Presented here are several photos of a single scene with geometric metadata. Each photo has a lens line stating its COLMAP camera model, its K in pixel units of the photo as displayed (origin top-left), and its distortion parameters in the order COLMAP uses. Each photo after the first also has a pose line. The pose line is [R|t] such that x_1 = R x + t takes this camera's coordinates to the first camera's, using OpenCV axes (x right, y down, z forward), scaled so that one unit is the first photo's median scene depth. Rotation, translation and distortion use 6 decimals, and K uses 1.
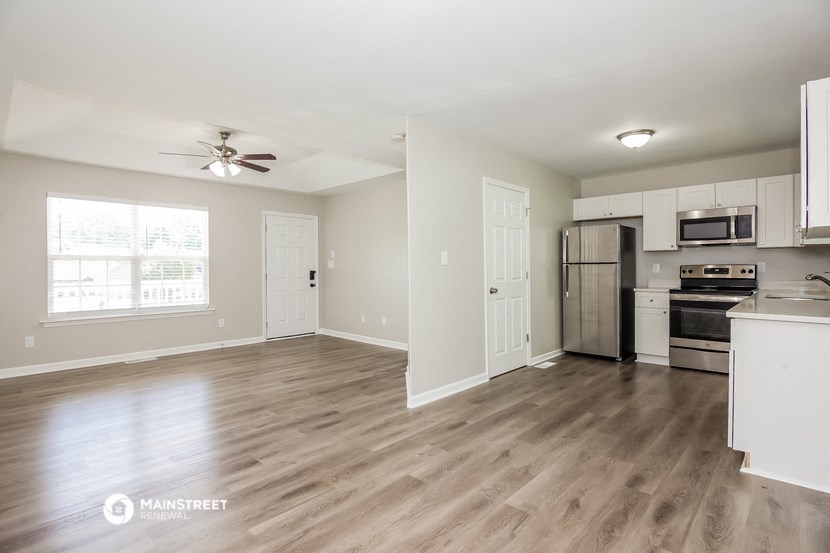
lens RADIAL K [[414.1, 0, 415.0], [0, 414.1, 276.5], [0, 0, 1]] dist [-0.025213, 0.000029]
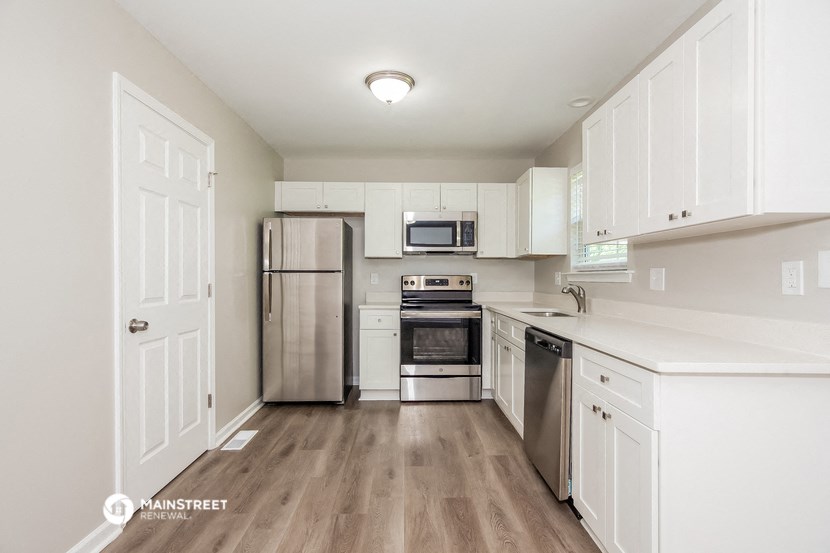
lens RADIAL K [[405.6, 0, 413.4], [0, 405.6, 273.3], [0, 0, 1]] dist [0.000606, 0.000168]
pose [[0.712827, 0.014403, 0.701192, 0.079757], [0.007429, 0.999578, -0.028085, -0.008609], [-0.701300, 0.025229, 0.712420, 0.405591]]
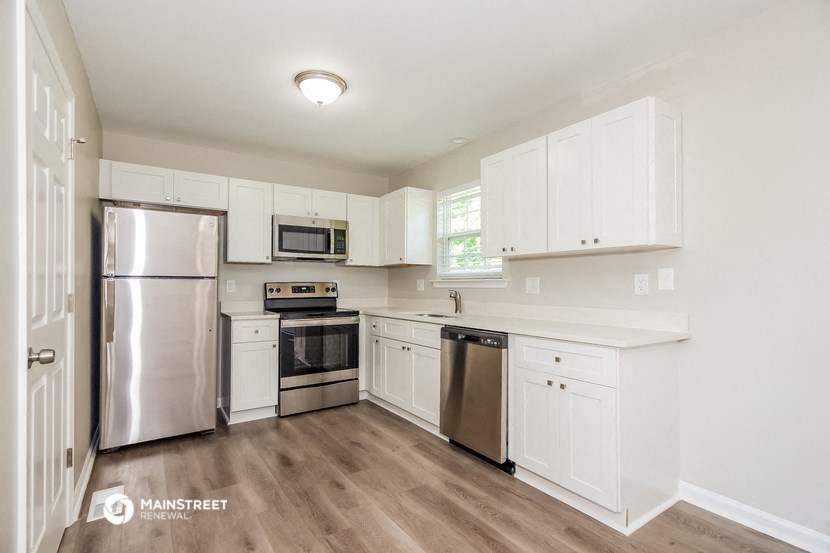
lens RADIAL K [[397.2, 0, 415.0], [0, 397.2, 276.5], [0, 0, 1]] dist [0.000282, 0.000144]
pose [[0.224888, 0.025867, 0.974041, -0.034295], [0.017884, 0.999370, -0.030669, -0.010817], [-0.974220, 0.024317, 0.224284, 0.579287]]
